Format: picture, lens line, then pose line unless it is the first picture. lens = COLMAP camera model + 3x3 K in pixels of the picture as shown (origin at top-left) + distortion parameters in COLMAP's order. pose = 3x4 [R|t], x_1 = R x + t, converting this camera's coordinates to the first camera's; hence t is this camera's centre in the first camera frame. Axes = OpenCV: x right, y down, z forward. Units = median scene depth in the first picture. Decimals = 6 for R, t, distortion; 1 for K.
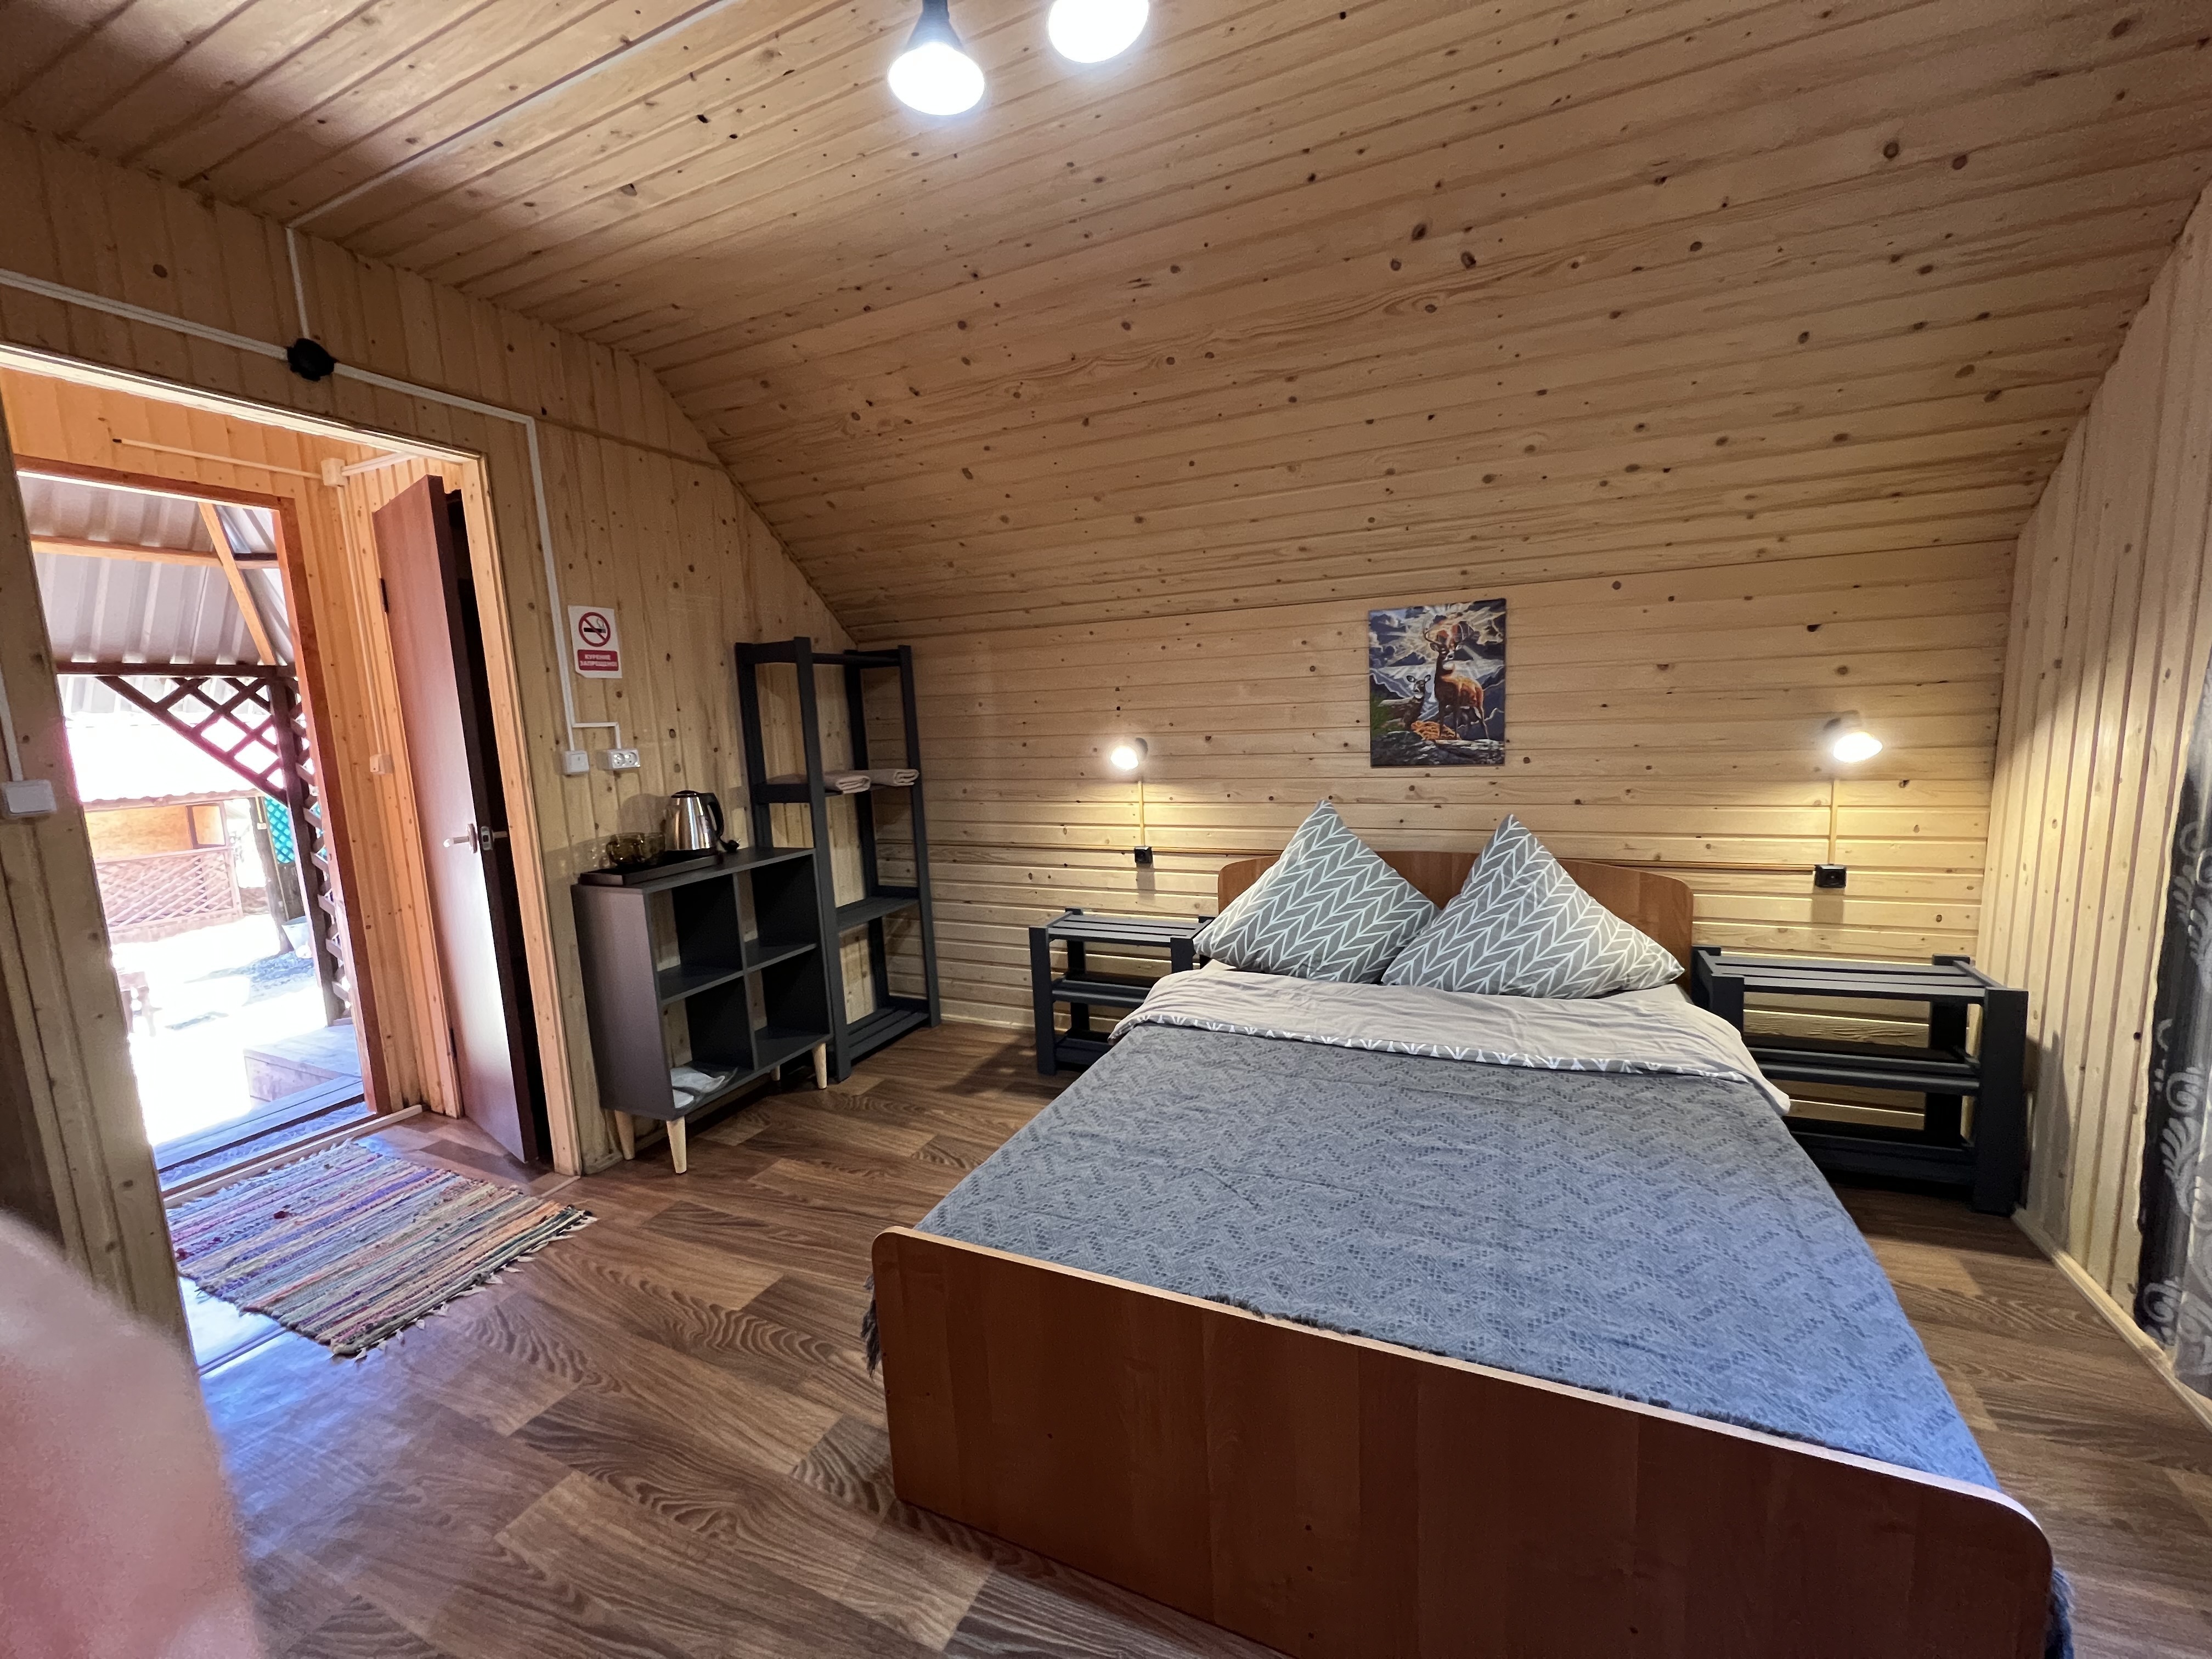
lens RADIAL K [[881.1, 0, 1111.5], [0, 881.1, 831.2], [0, 0, 1]] dist [-0.002358, 0.000471]
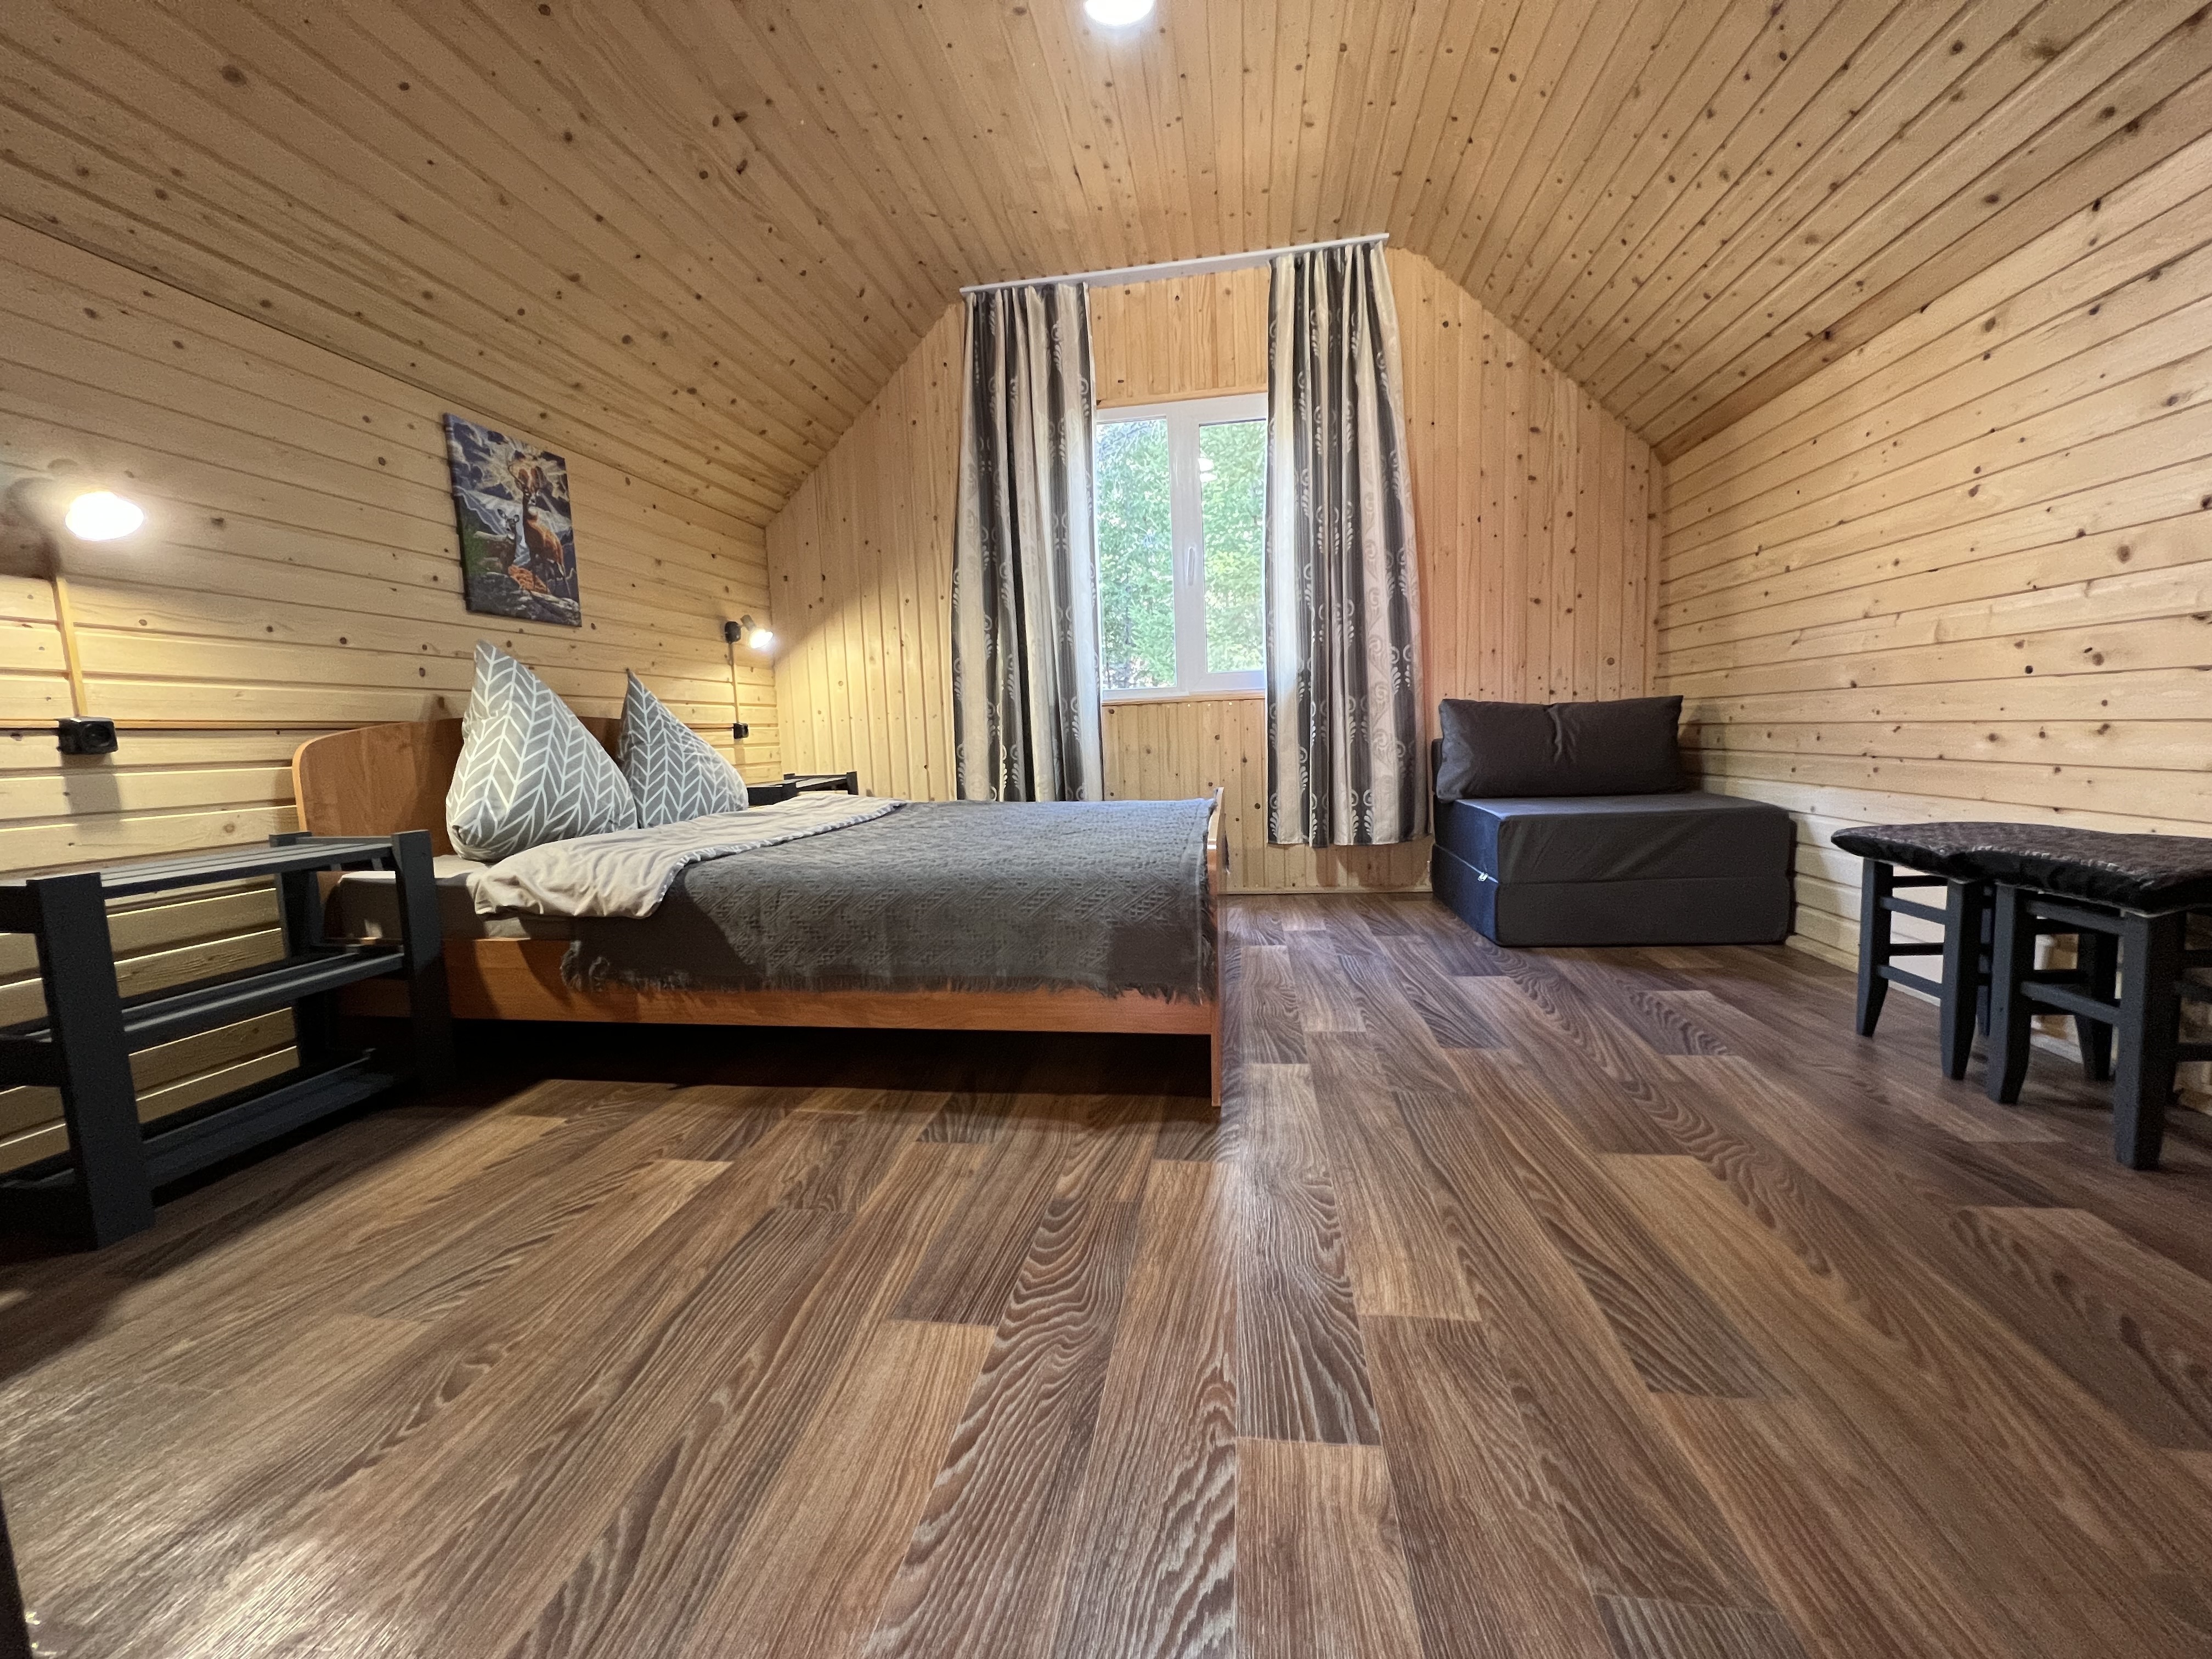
lens RADIAL K [[881.1, 0, 1111.5], [0, 881.1, 831.2], [0, 0, 1]] dist [-0.002358, 0.000471]
pose [[-0.278692, -0.050490, 0.959052, -0.684850], [0.186807, 0.976693, 0.105704, 0.155067], [-0.942037, 0.208617, -0.262765, 0.741173]]
